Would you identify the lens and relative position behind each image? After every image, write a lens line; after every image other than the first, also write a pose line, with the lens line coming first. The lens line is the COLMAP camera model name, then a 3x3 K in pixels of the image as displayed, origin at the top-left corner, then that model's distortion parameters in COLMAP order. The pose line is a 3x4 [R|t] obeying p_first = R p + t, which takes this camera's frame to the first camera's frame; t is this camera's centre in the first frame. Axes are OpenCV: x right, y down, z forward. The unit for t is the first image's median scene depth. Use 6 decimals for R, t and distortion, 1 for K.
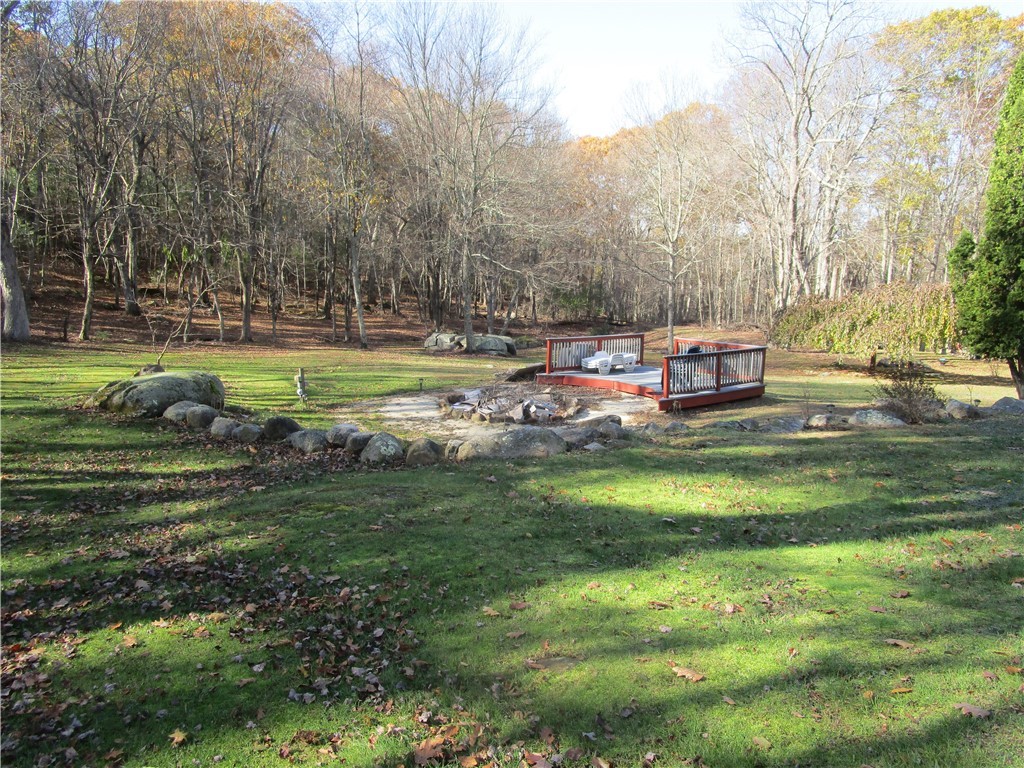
lens RADIAL K [[749.8, 0, 512.0], [0, 749.8, 384.0], [0, 0, 1]] dist [-0.004827, -0.002541]
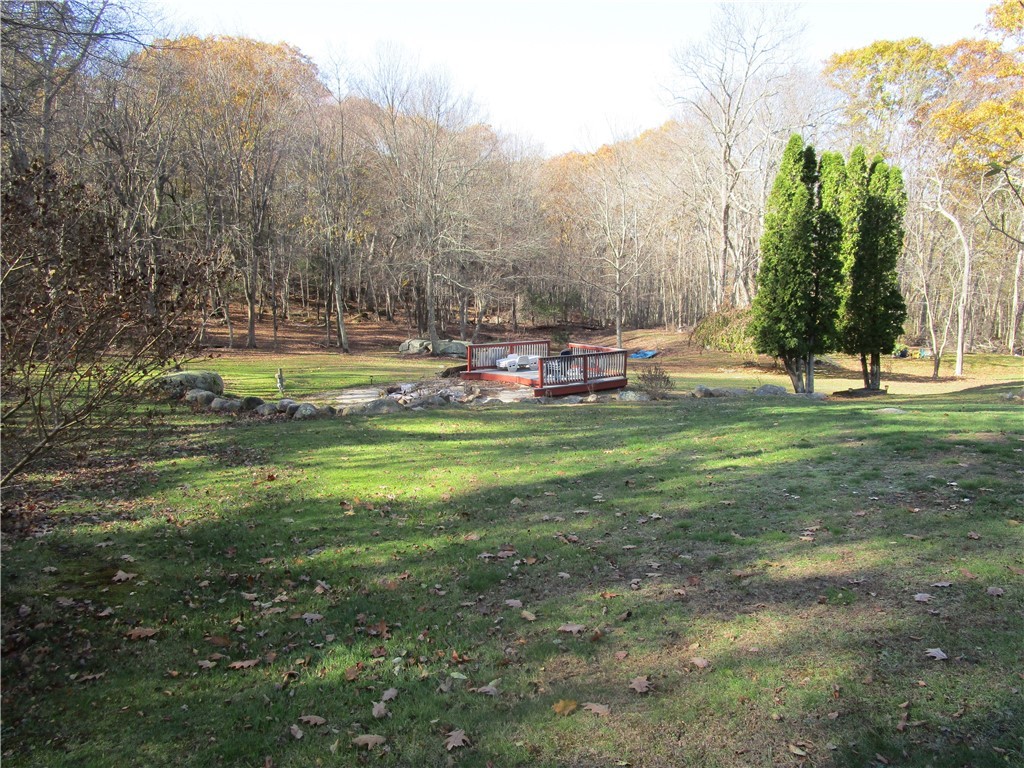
lens RADIAL K [[749.8, 0, 512.0], [0, 749.8, 384.0], [0, 0, 1]] dist [-0.004827, -0.002541]
pose [[0.999755, -0.008184, -0.020545, 0.143629], [0.008142, 0.999965, -0.002131, 0.011337], [0.020562, 0.001963, 0.999787, -0.311176]]
